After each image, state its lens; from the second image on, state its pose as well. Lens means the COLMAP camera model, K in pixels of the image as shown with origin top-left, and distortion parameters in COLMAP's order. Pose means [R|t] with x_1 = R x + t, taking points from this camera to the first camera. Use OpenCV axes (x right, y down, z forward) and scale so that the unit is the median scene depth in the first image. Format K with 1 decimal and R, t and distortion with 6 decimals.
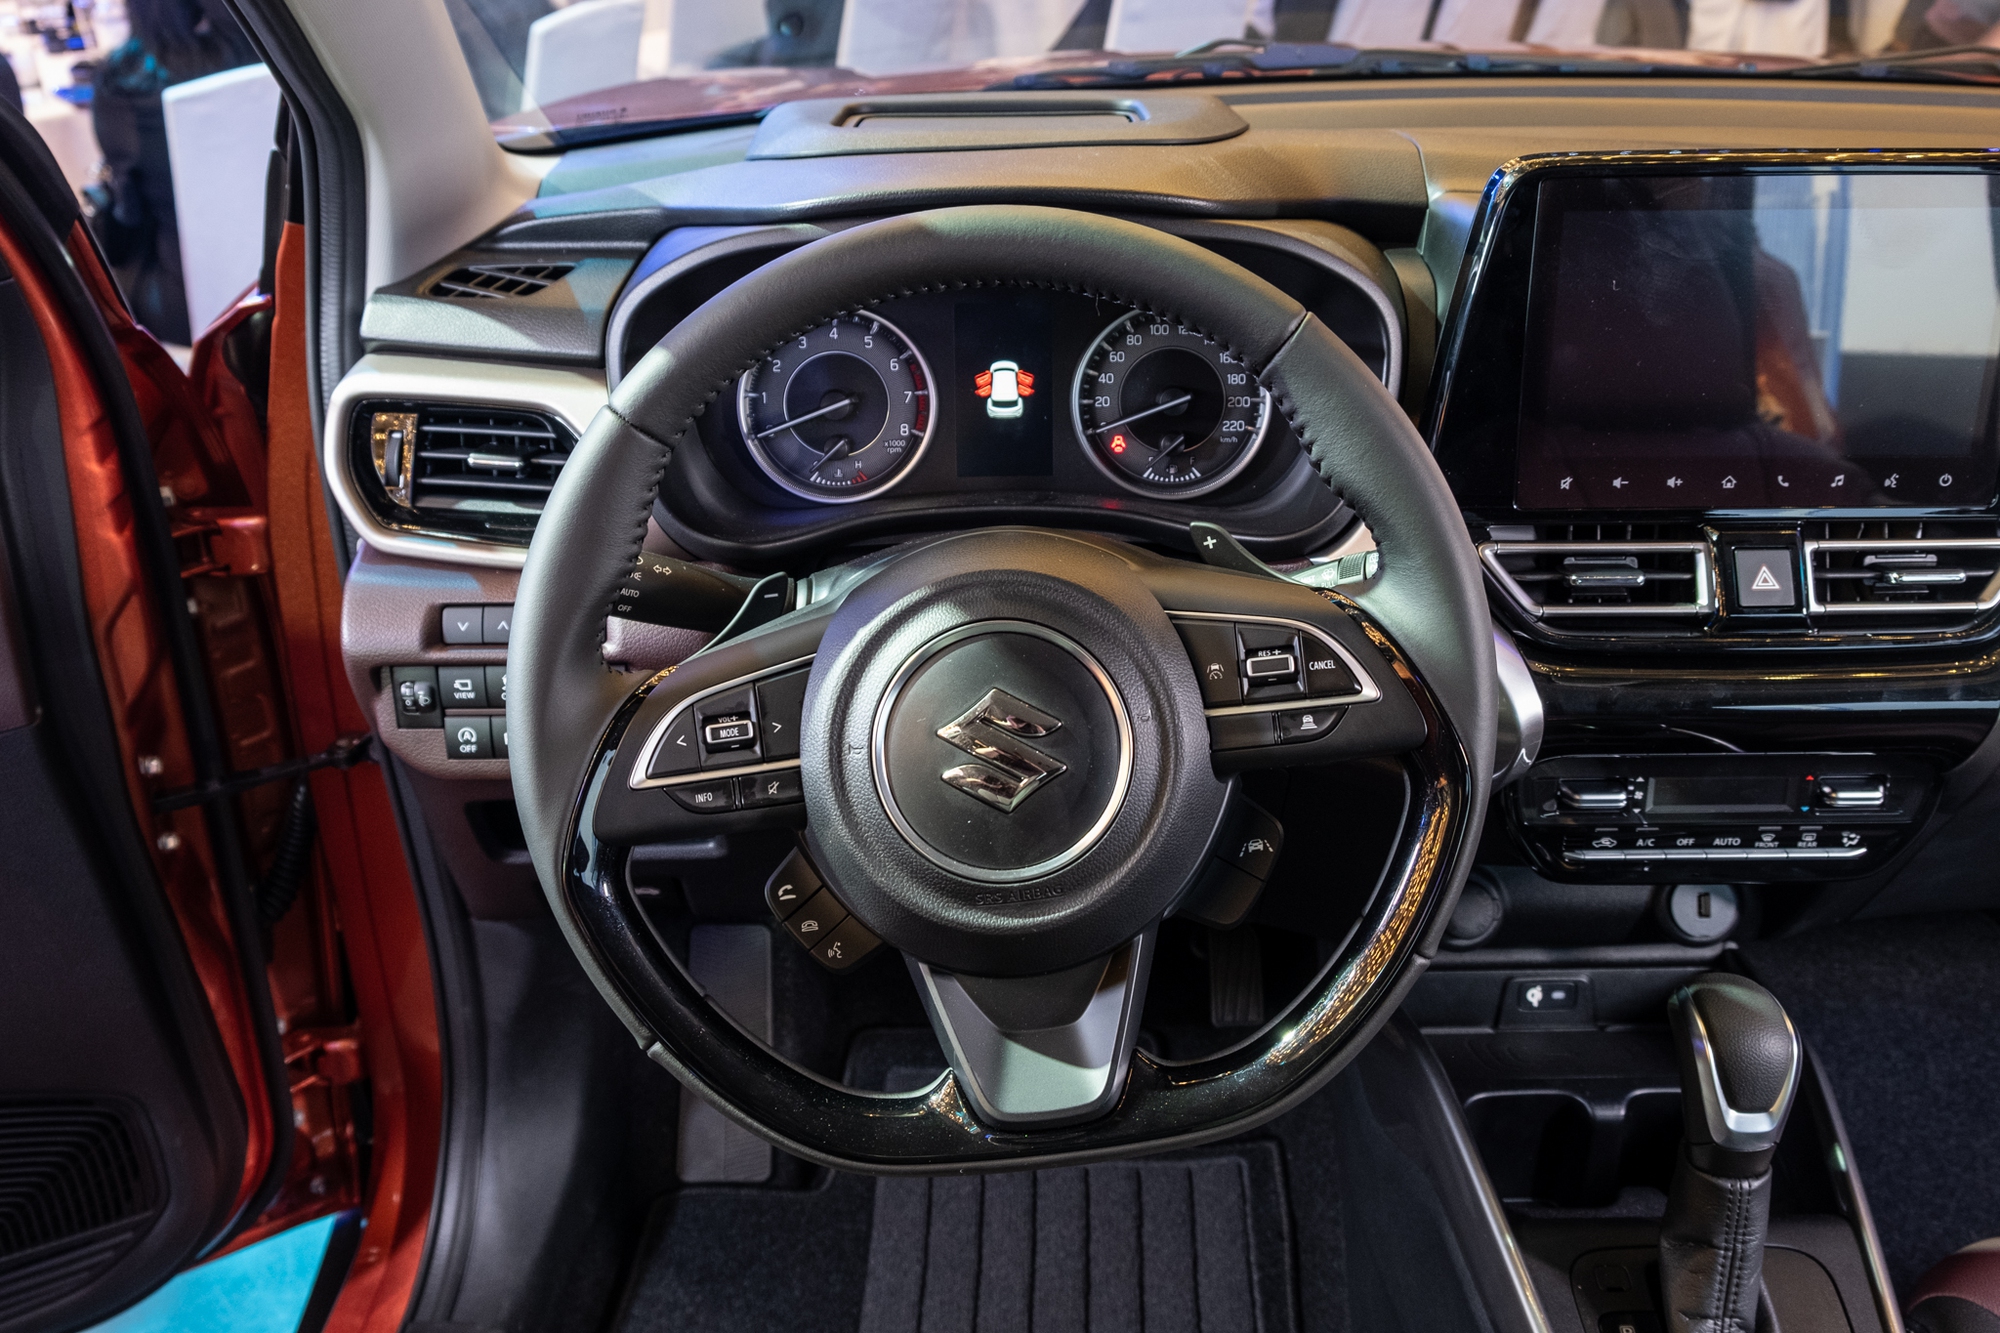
lens RADIAL K [[1779.4, 0, 997.9], [0, 1779.4, 577.3], [0, 0, 1]] dist [0.007132, -0.000782]
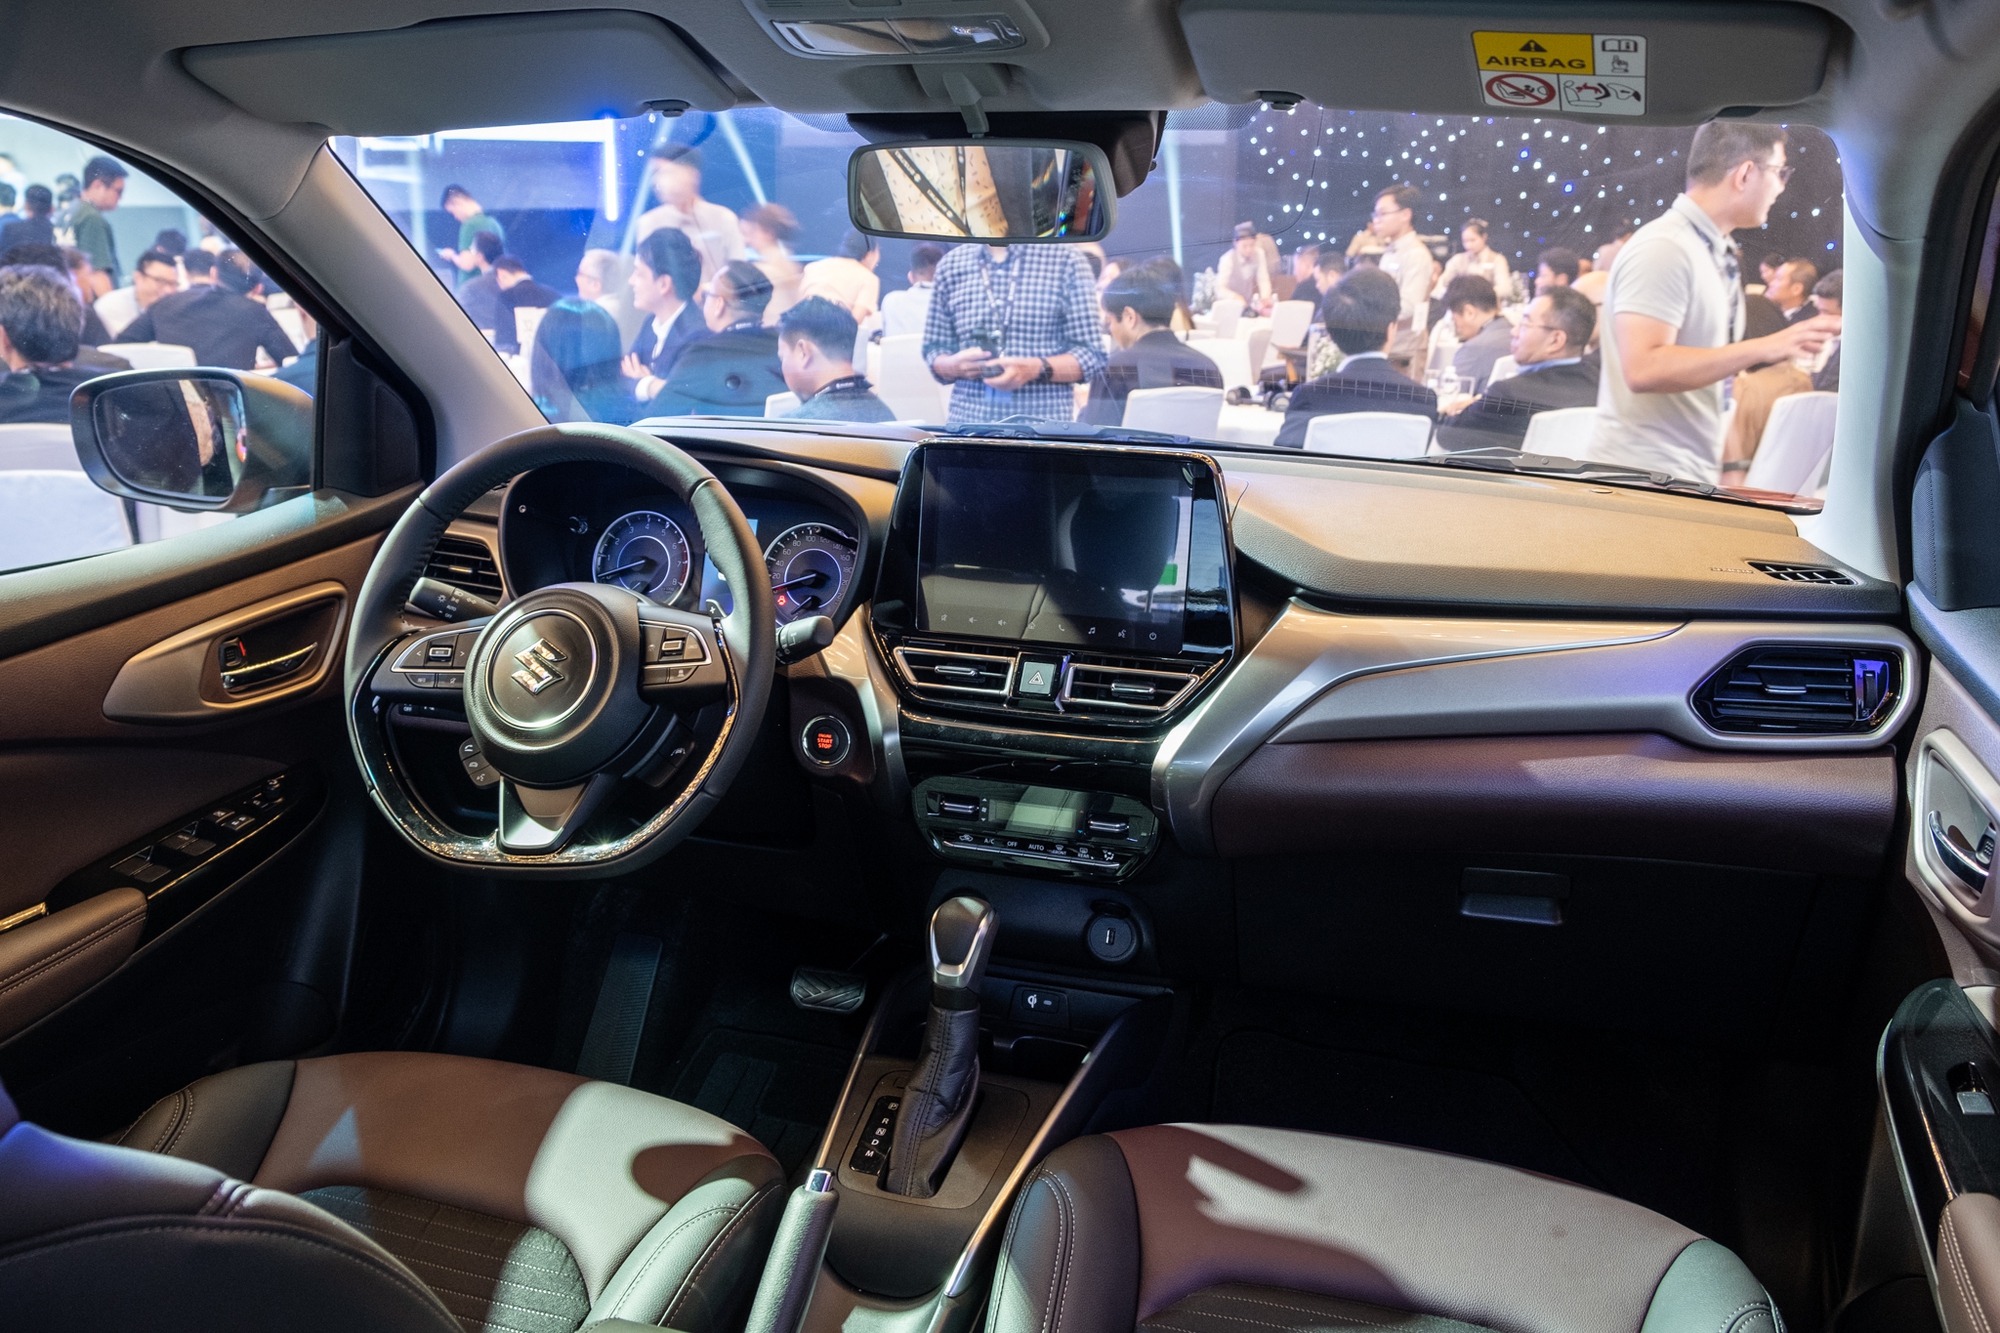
lens RADIAL K [[1699.9, 0, 1000.0], [0, 1699.9, 666.5], [0, 0, 1]] dist [-0.004160, -0.000965]
pose [[0.946258, 0.098082, -0.308182, 0.850913], [-0.162645, 0.967956, -0.191331, 0.294465], [0.279540, 0.231172, 0.931889, -0.531952]]
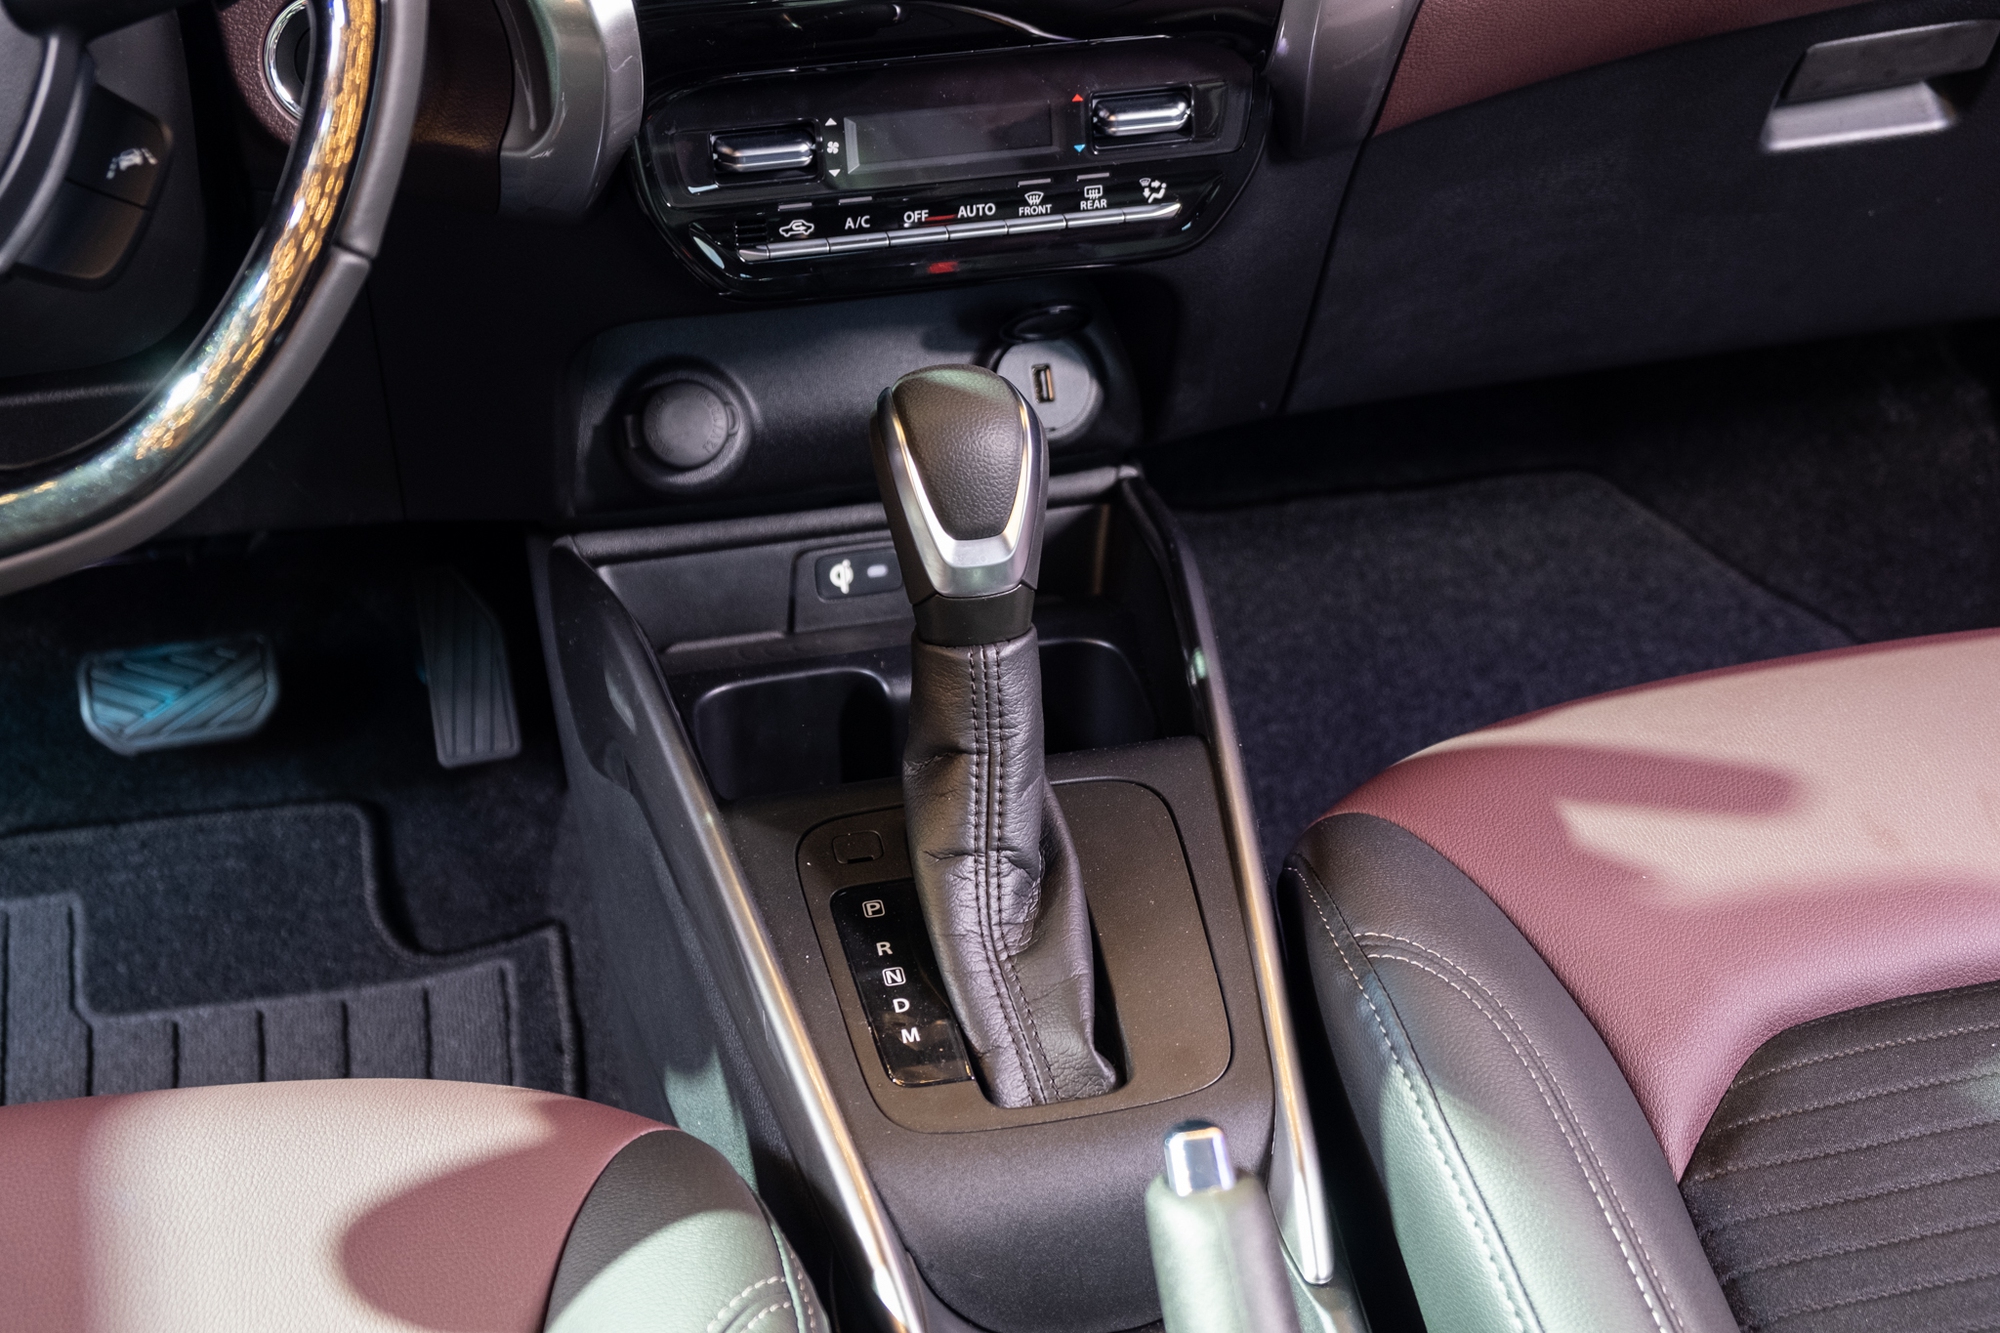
lens RADIAL K [[3051.6, 0, 1000.0], [0, 3051.6, 666.5], [0, 0, 1]] dist [0.008760, 0.008039]
pose [[0.979441, -0.118704, 0.163111, 0.208491], [0.109428, 0.991883, 0.064754, 0.245892], [-0.169473, -0.045574, 0.984480, -0.148813]]
